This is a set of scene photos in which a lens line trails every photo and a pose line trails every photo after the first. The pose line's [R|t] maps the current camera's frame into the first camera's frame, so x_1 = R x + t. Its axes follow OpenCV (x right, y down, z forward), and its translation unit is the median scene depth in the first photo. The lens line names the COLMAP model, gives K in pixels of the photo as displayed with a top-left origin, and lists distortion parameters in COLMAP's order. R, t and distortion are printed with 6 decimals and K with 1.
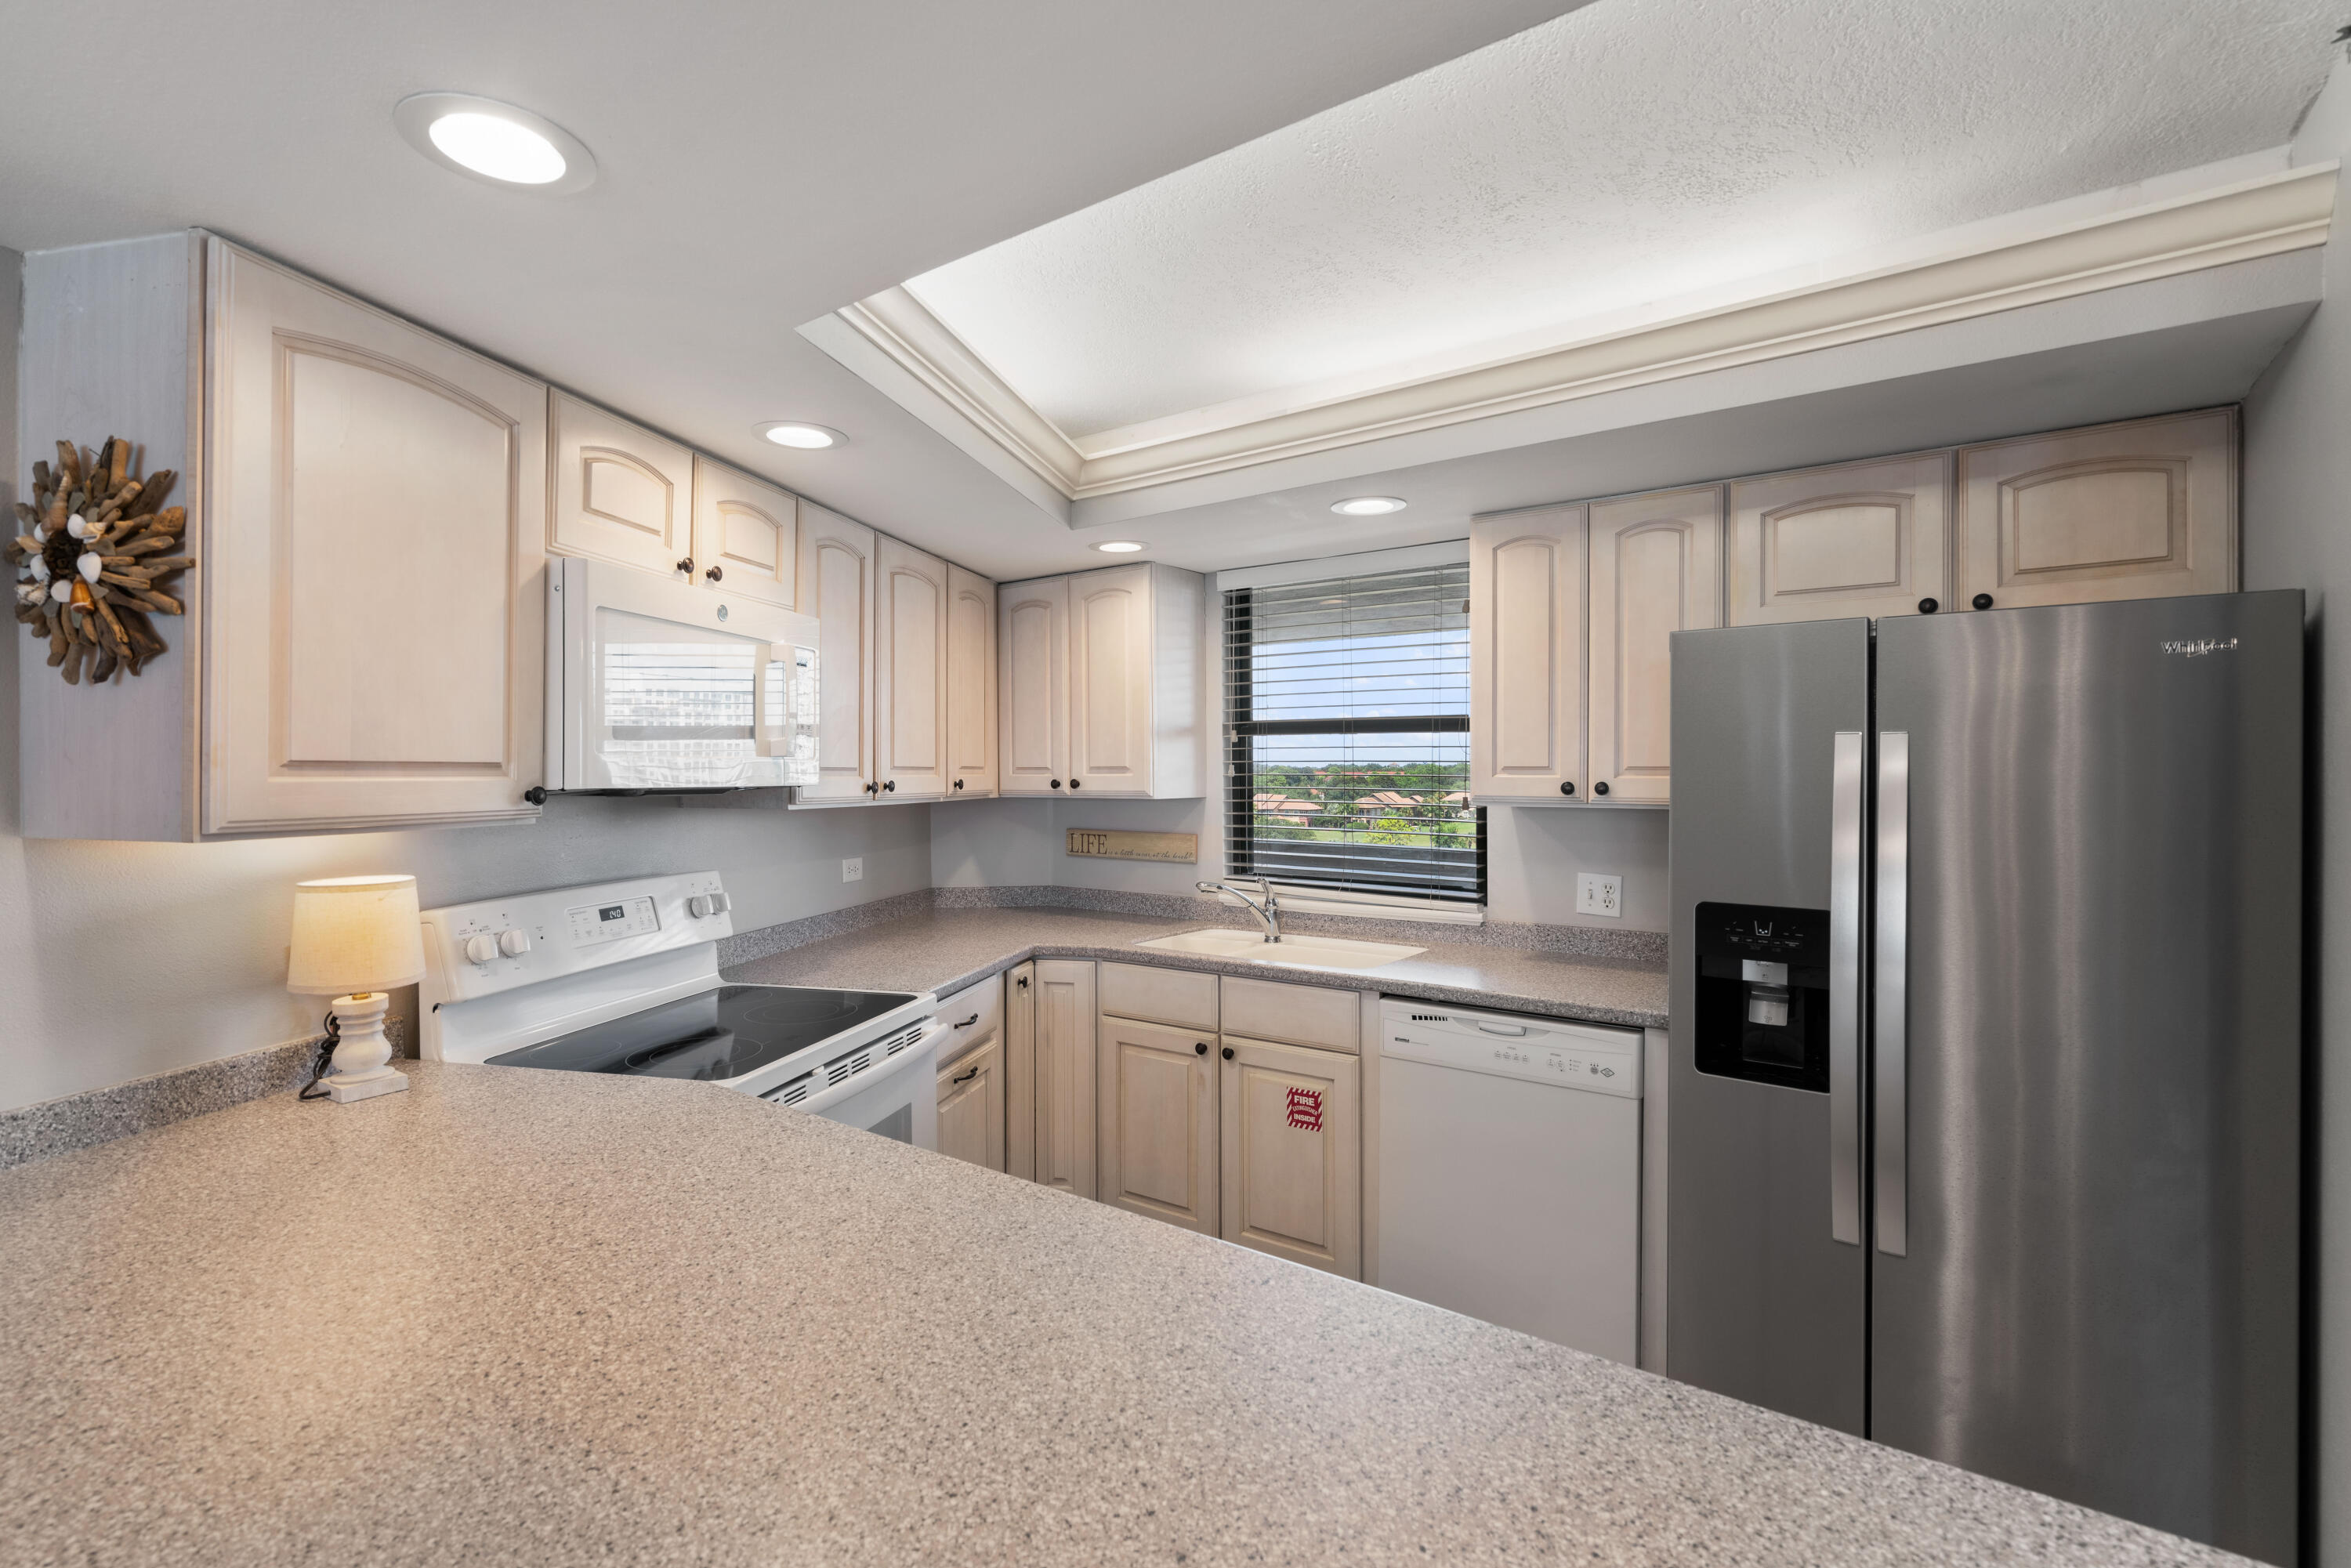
lens RADIAL K [[1074.7, 0, 1151.1], [0, 1074.7, 776.1], [0, 0, 1]] dist [-0.012356, 0.005800]
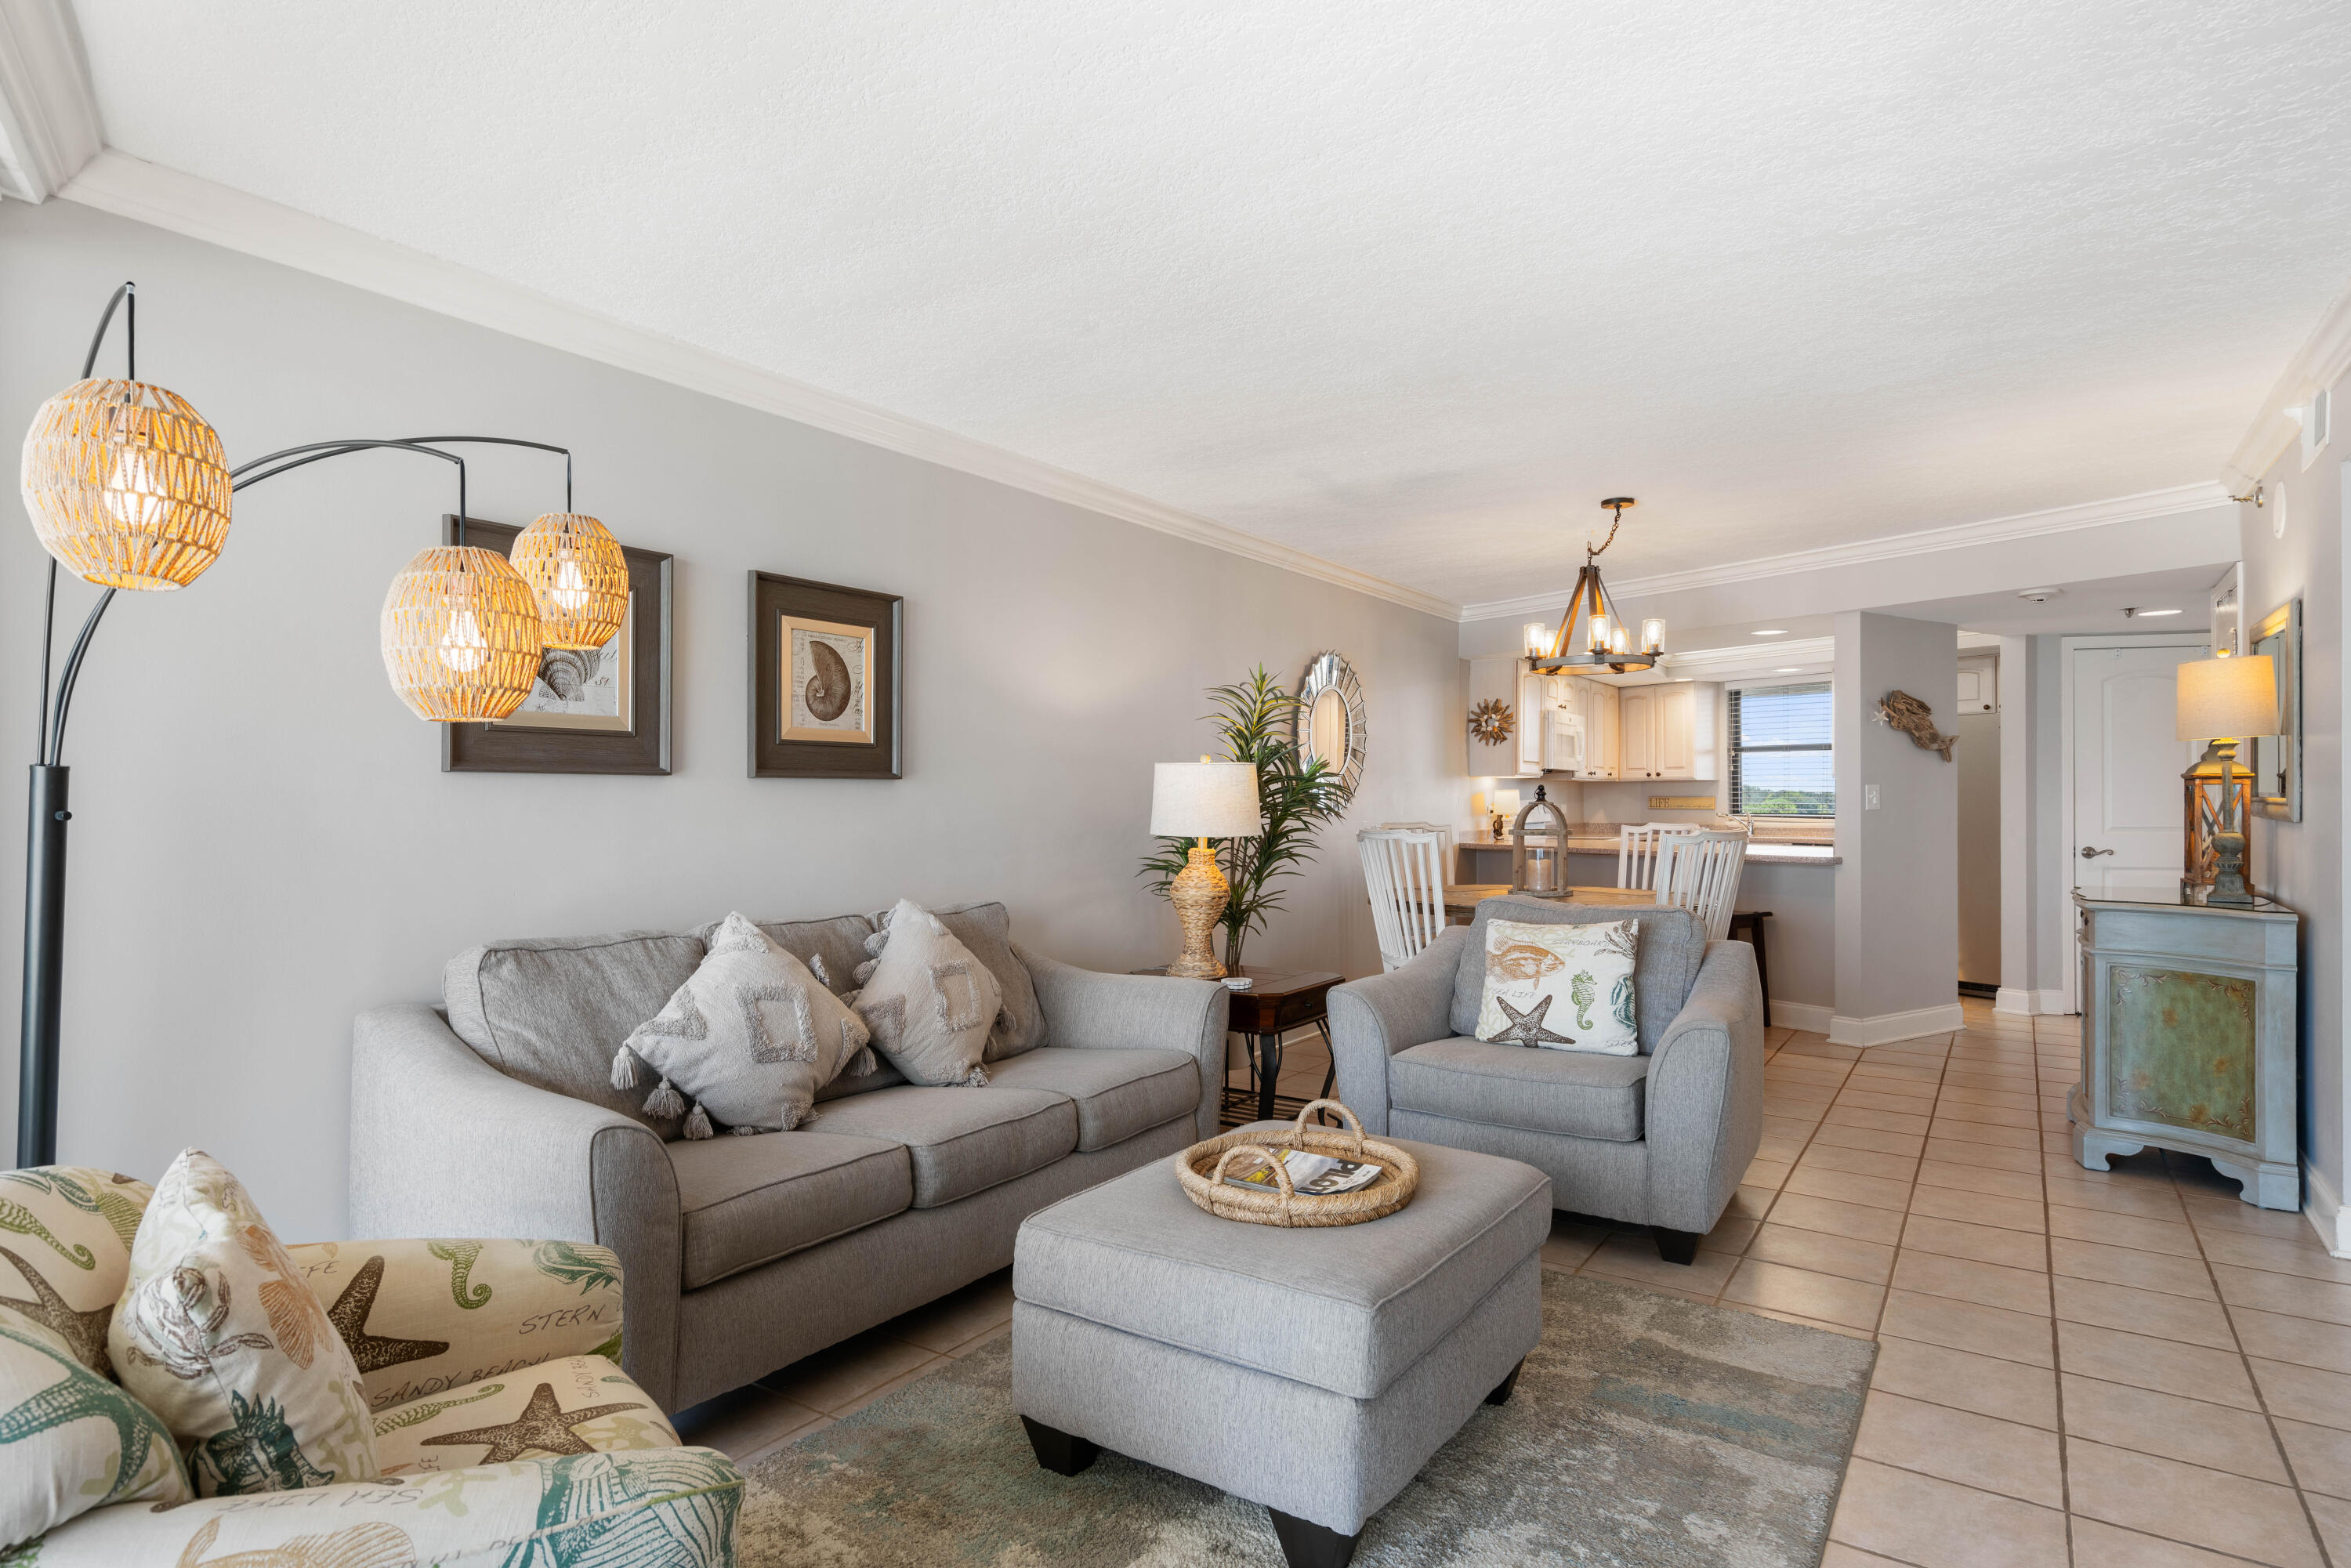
lens RADIAL K [[1200.4, 0, 1123.7], [0, 1200.4, 792.6], [0, 0, 1]] dist [-0.022676, 0.009677]
pose [[0.926439, -0.002584, -0.376437, -0.221533], [-0.000841, 0.999960, -0.008934, 0.093125], [0.376444, 0.008593, 0.926399, -2.440185]]
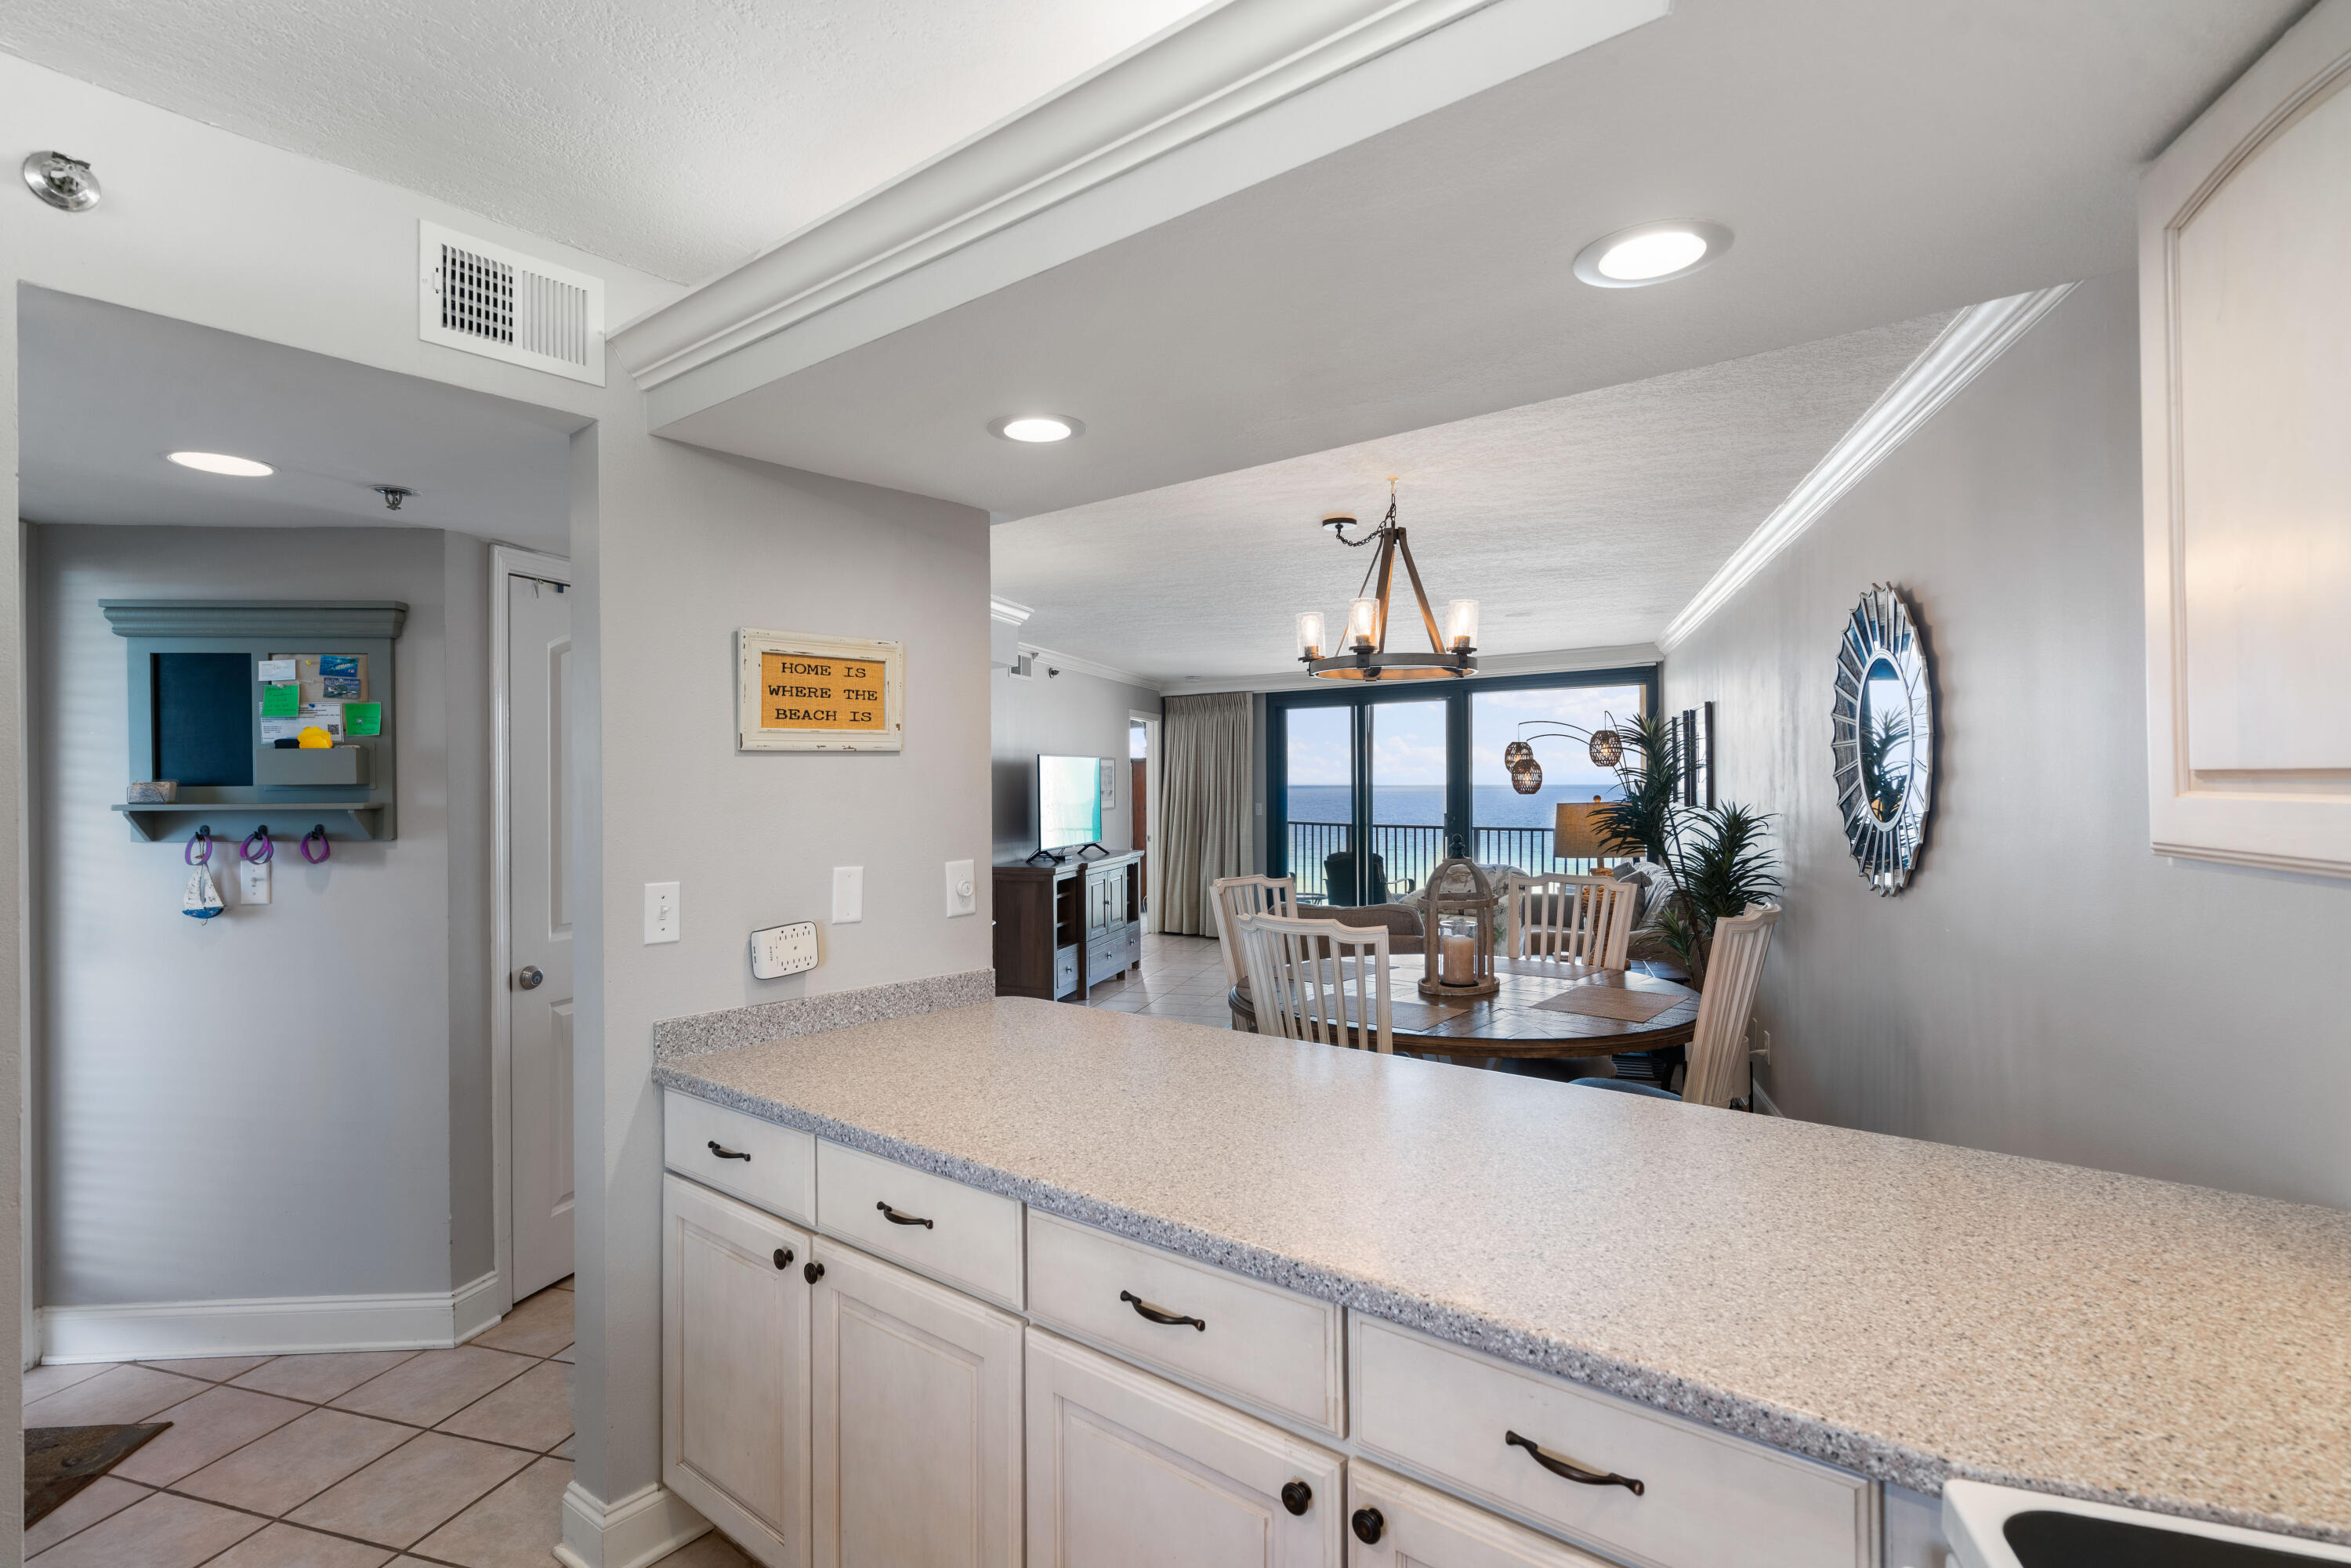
lens RADIAL K [[1161.6, 0, 1166.2], [0, 1161.6, 777.1], [0, 0, 1]] dist [-0.001327, -0.000566]
pose [[-0.998640, 0.006131, 0.051771, -0.056078], [0.006247, 0.999978, 0.002077, -0.009003], [-0.051757, 0.002398, -0.998657, 0.948346]]
